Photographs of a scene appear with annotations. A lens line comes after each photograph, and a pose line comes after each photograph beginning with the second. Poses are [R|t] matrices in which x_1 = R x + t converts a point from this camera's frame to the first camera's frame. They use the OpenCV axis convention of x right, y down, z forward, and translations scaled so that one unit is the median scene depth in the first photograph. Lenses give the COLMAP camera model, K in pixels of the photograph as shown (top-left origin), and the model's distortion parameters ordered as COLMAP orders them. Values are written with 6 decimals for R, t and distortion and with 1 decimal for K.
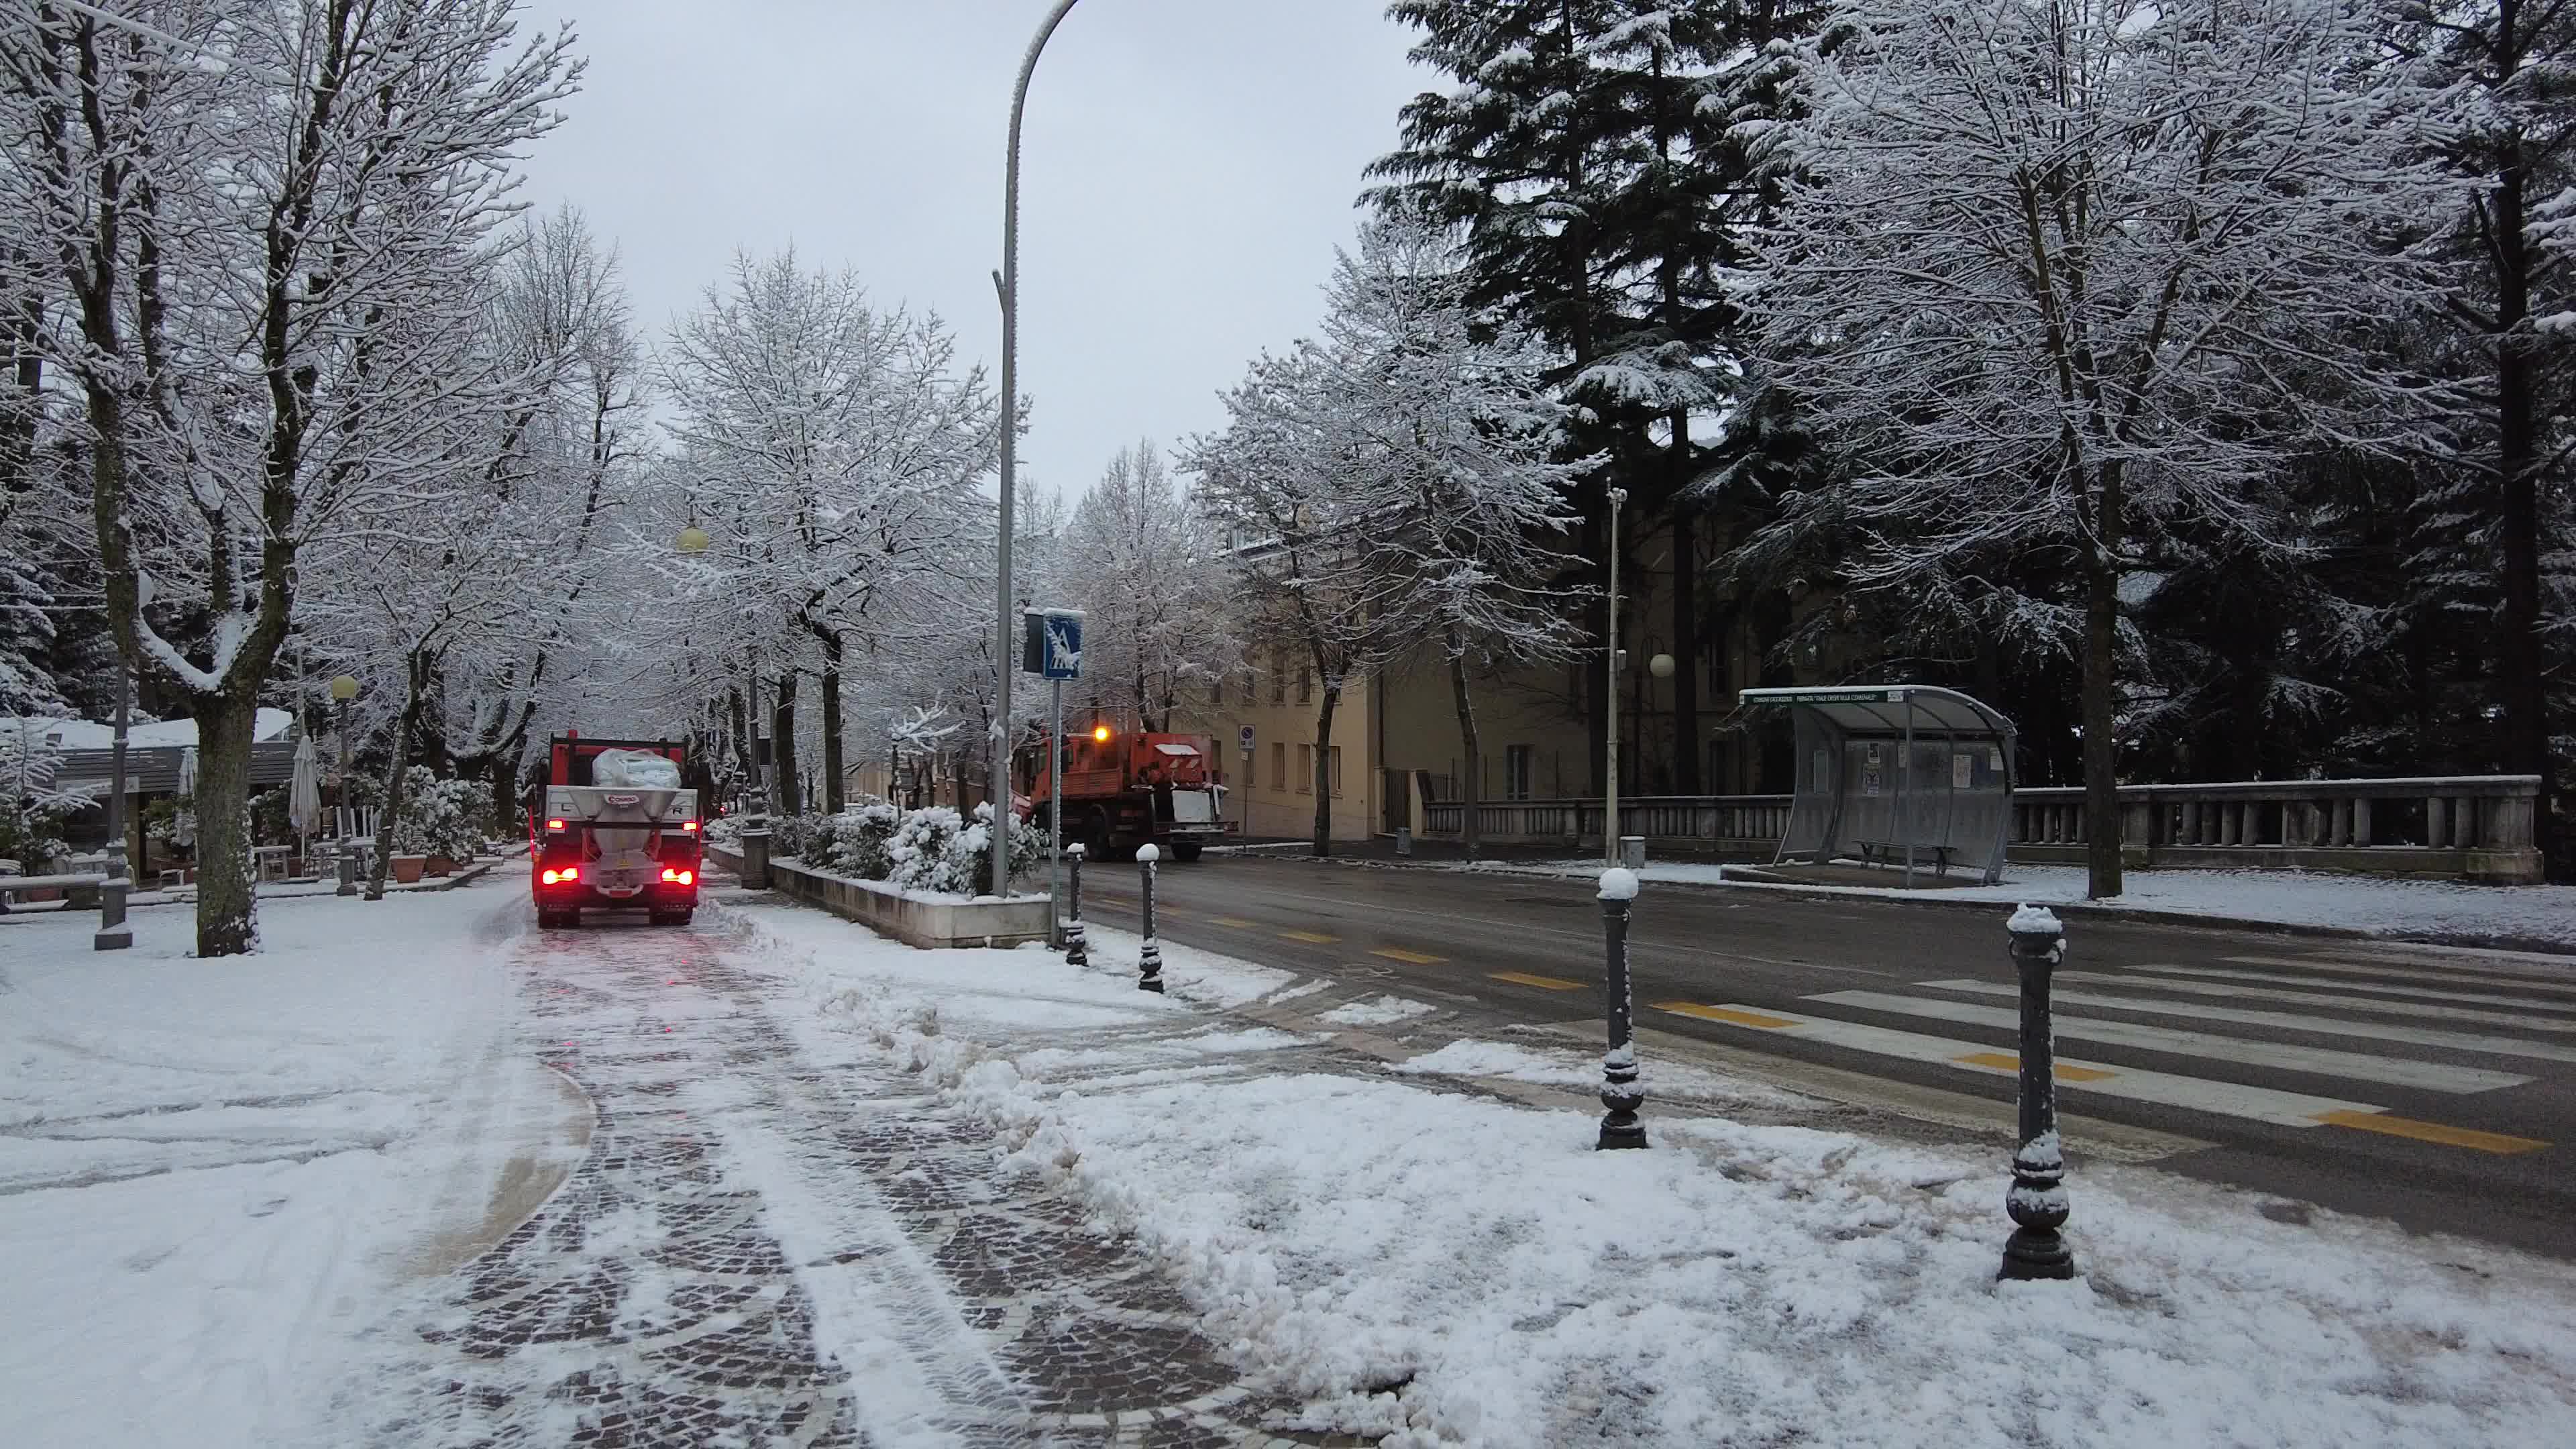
lens RADIAL K [[1553.0, 0, 1272.6], [0, 1553.0, 717.4], [0, 0, 1]] dist [-0.059177, 0.031754]
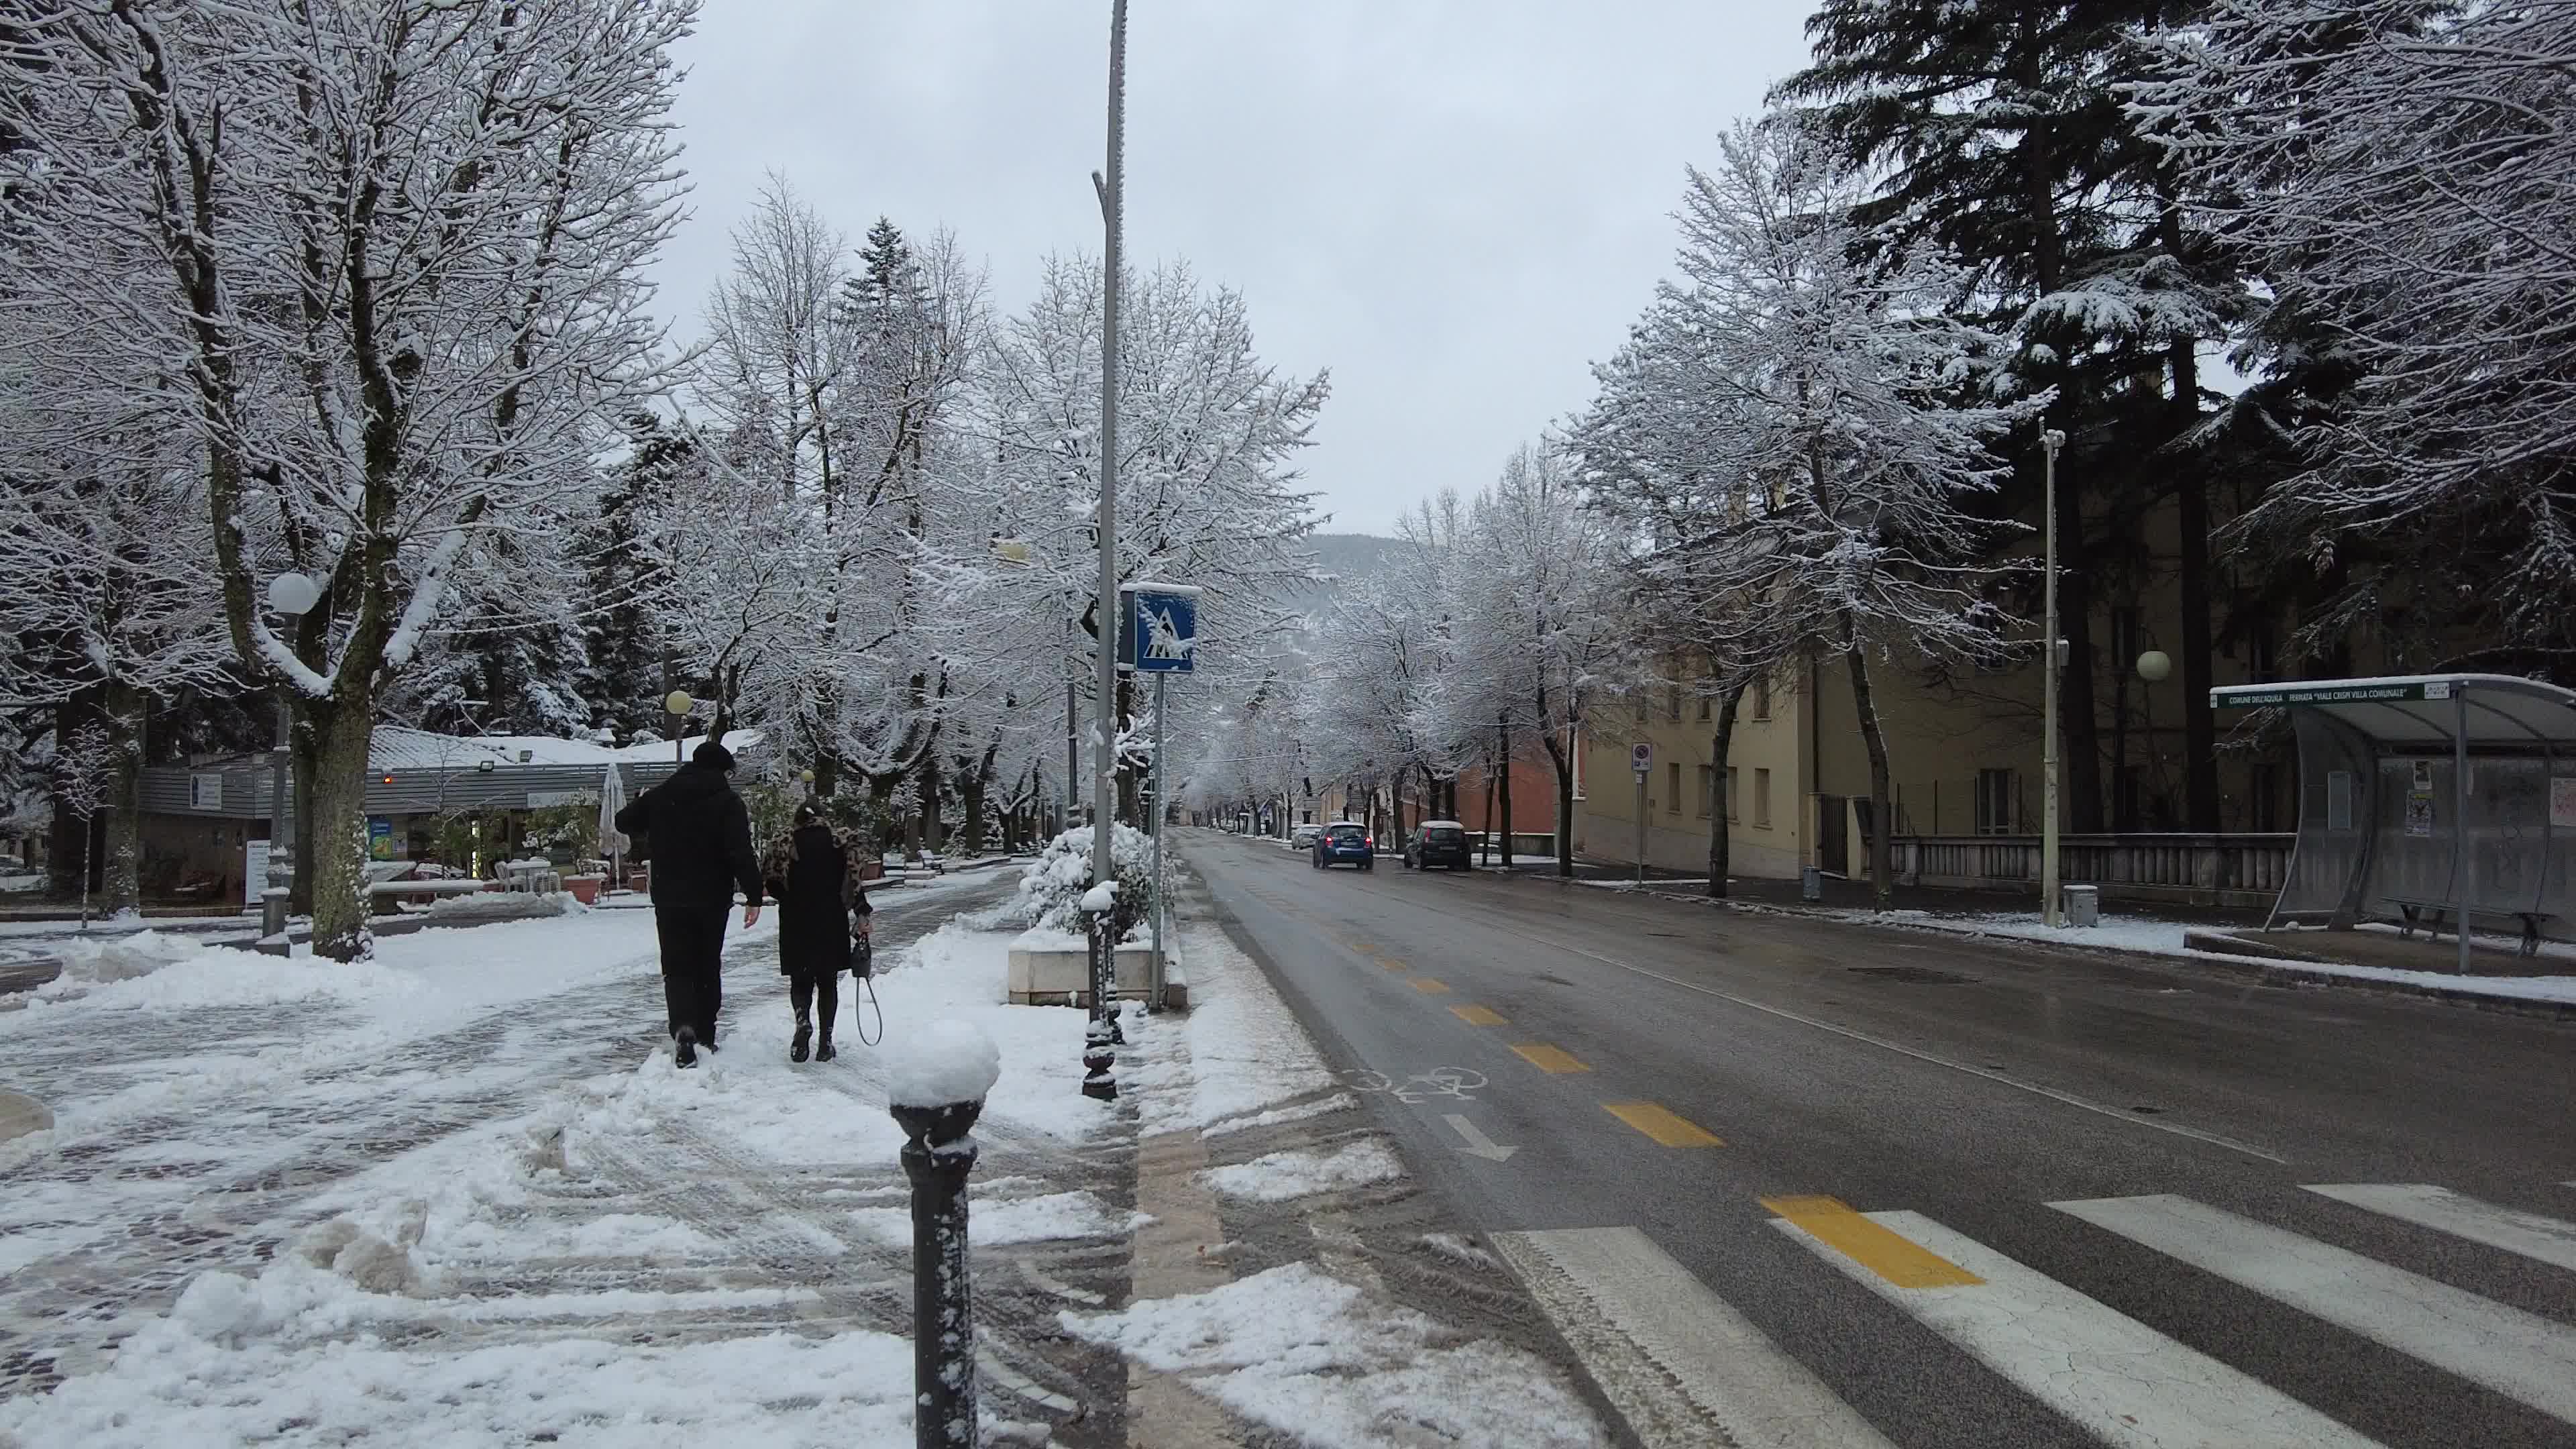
lens RADIAL K [[1553.0, 0, 1303.6], [0, 1553.0, 713.3], [0, 0, 1]] dist [-0.059177, 0.031754]
pose [[0.950629, -0.006654, -0.310259, 0.097399], [0.000692, 0.999813, -0.019325, 0.006526], [0.310330, 0.018156, 0.950456, 0.148290]]
